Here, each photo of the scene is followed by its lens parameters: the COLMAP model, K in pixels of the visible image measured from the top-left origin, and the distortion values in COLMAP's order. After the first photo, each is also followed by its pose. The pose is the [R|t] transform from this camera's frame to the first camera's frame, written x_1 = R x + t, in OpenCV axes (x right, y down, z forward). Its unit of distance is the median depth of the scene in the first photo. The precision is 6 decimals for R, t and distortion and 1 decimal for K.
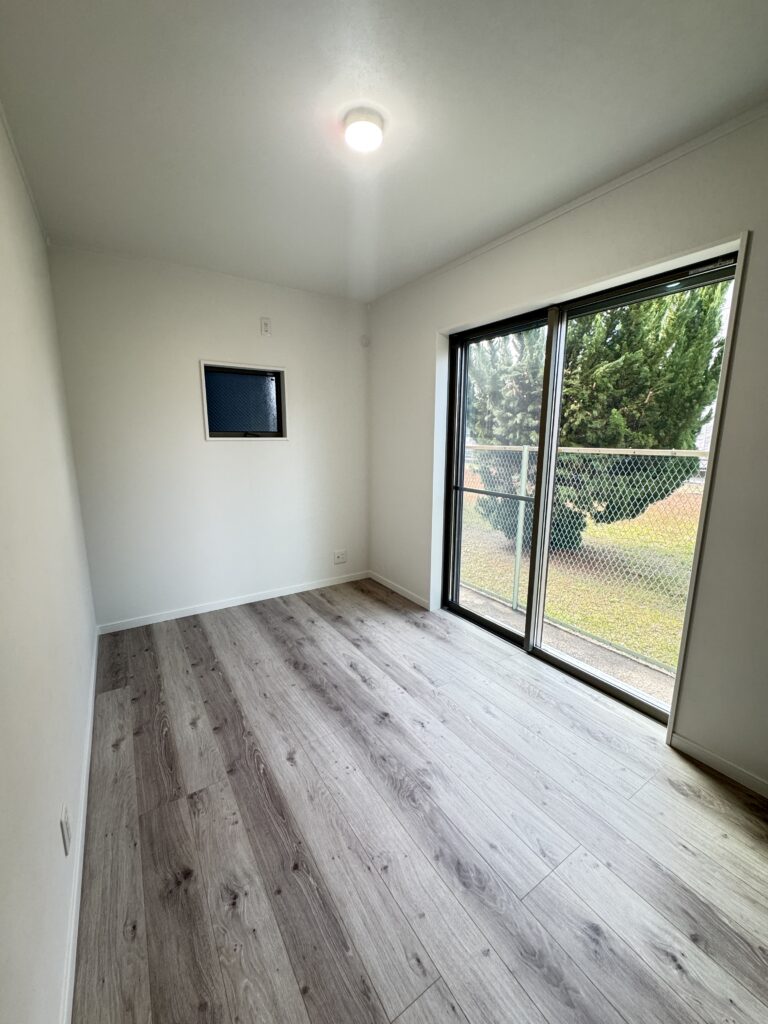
lens RADIAL K [[408.1, 0, 417.8], [0, 408.1, 523.8], [0, 0, 1]] dist [-0.004438, 0.001082]
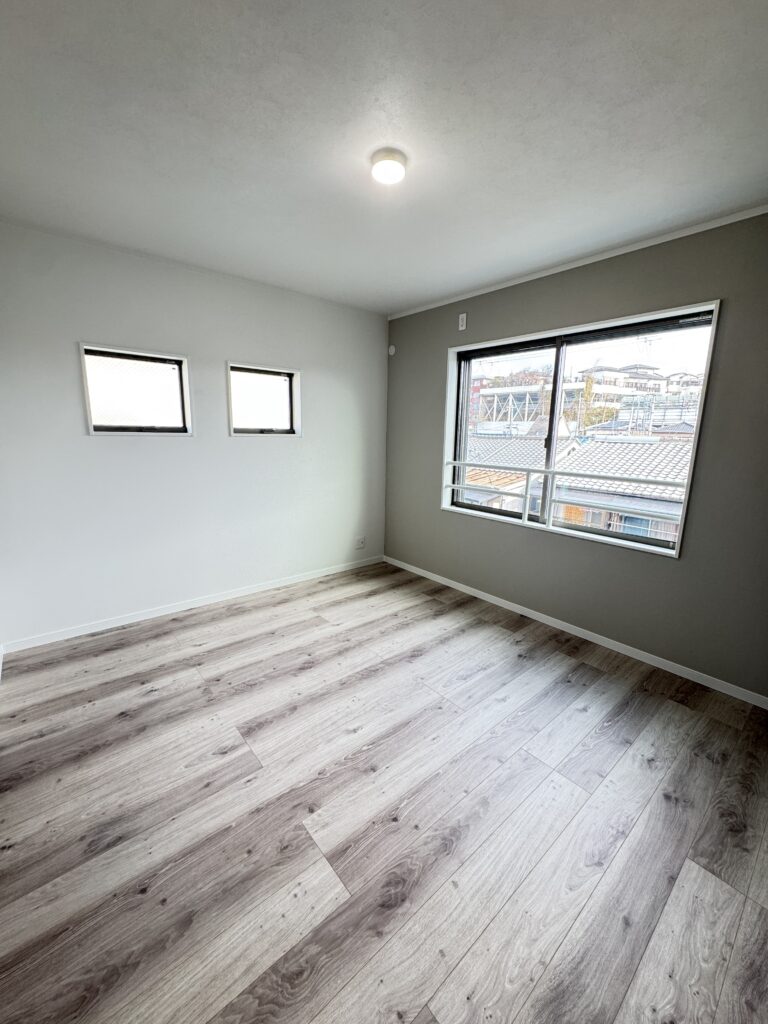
lens RADIAL K [[408.1, 0, 388.8], [0, 408.1, 496.7], [0, 0, 1]] dist [-0.004438, 0.001082]
pose [[-0.075586, -0.164373, 0.983498, -0.640442], [0.190338, 0.965805, 0.176045, -0.187374], [-0.978805, 0.200503, -0.041715, 0.859027]]
